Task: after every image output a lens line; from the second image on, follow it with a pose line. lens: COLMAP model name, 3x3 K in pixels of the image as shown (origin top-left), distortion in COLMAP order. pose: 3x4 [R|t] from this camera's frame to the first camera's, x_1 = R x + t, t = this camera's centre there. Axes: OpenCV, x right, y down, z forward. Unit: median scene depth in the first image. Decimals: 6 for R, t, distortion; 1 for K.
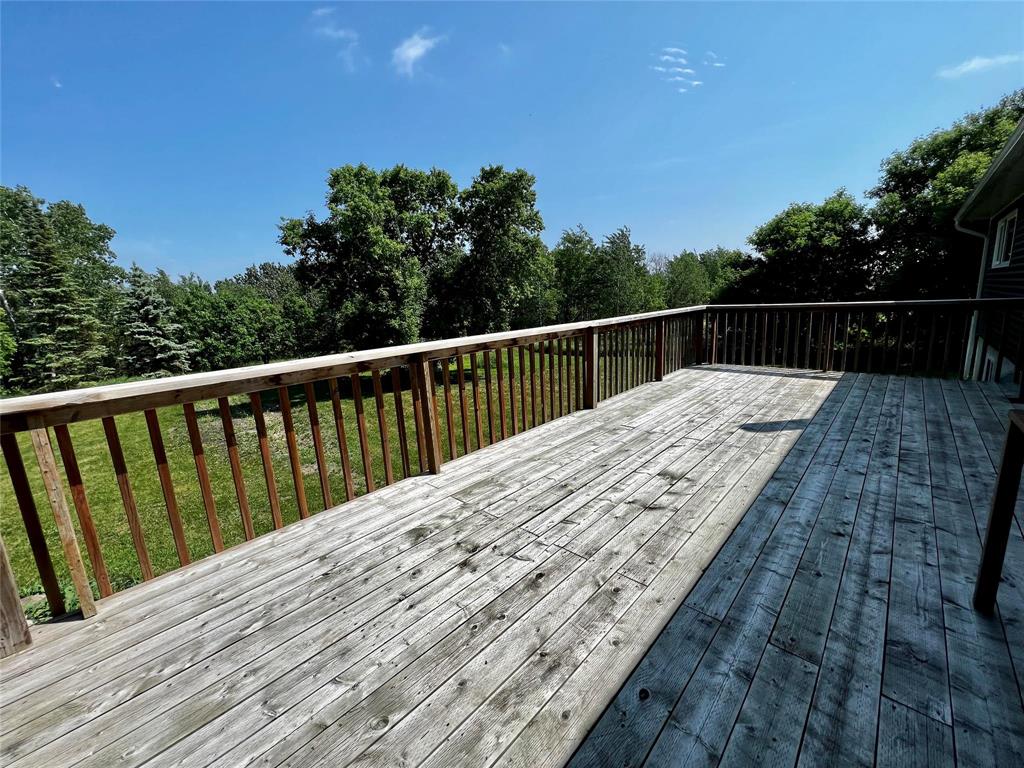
lens RADIAL K [[410.2, 0, 513.7], [0, 410.2, 379.9], [0, 0, 1]] dist [0.001279, -0.000275]
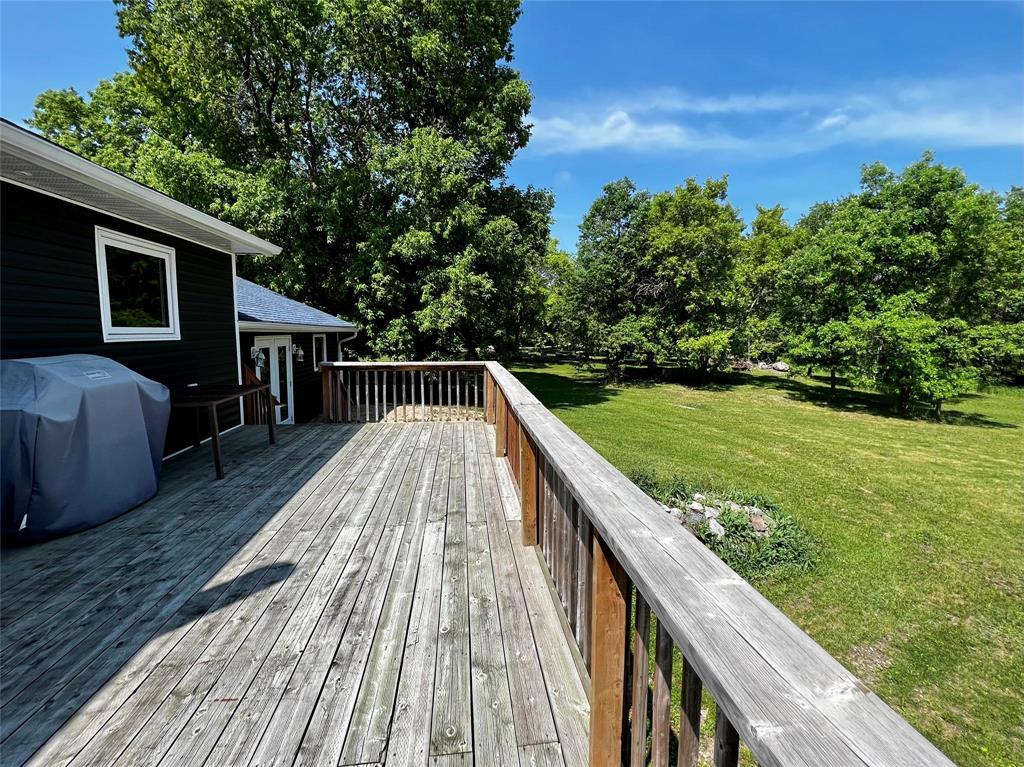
lens RADIAL K [[458.3, 0, 513.2], [0, 458.3, 382.1], [0, 0, 1]] dist [-0.002642, 0.000323]
pose [[-0.642470, 0.138792, -0.753637, 0.147631], [-0.112784, 0.955626, 0.272139, -0.073737], [0.757966, 0.259839, -0.598307, 0.286249]]
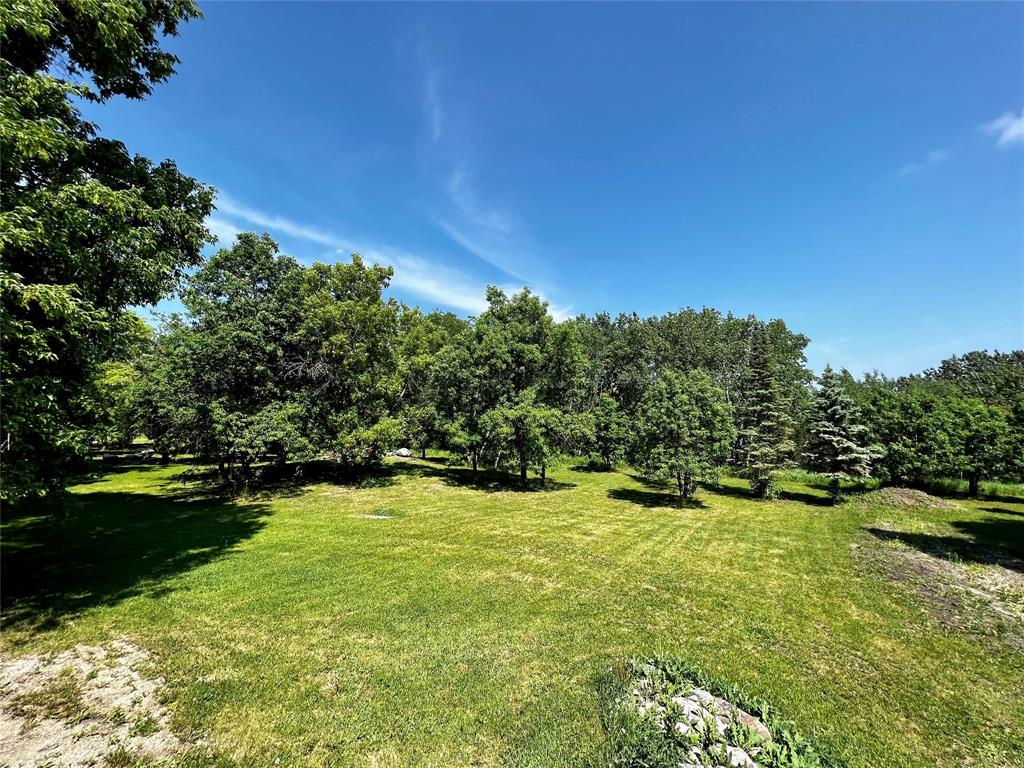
lens RADIAL K [[410.2, 0, 511.2], [0, 410.2, 378.0], [0, 0, 1]] dist [0.001279, -0.000275]
pose [[0.212437, -0.039928, -0.976359, -0.081477], [-0.189752, 0.978460, -0.081300, -0.016039], [0.958574, 0.202537, 0.200285, 0.026542]]
